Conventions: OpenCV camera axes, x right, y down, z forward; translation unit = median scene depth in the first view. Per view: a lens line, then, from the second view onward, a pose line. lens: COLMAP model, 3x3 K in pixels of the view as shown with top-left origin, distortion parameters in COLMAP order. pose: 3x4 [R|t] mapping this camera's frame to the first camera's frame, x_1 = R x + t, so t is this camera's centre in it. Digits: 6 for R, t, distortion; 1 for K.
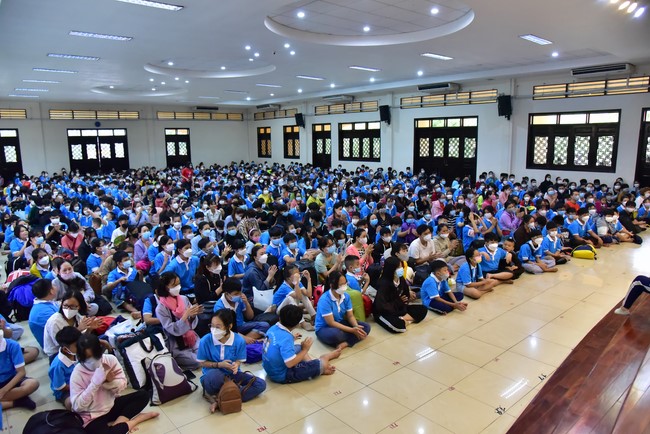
lens RADIAL K [[447.2, 0, 324.0], [0, 447.2, 211.7], [0, 0, 1]] dist [-0.092047, 0.030027]
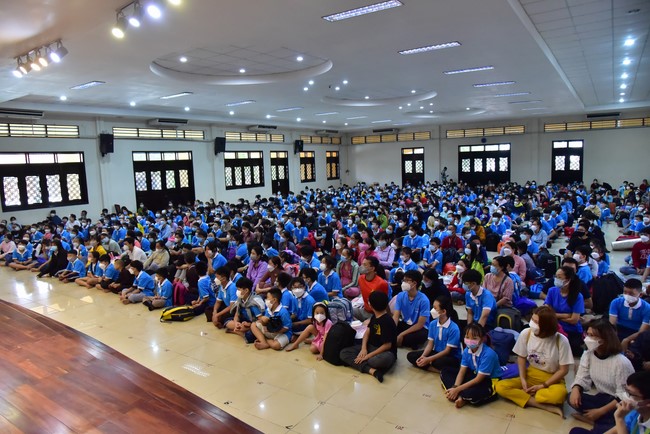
lens RADIAL K [[447.2, 0, 329.3], [0, 447.2, 221.3], [0, 0, 1]] dist [-0.092047, 0.030027]
pose [[0.261268, 0.125034, -0.957134, 0.490017], [-0.118224, 0.988255, 0.096828, -0.062279], [0.957999, 0.087858, 0.272981, 0.350295]]
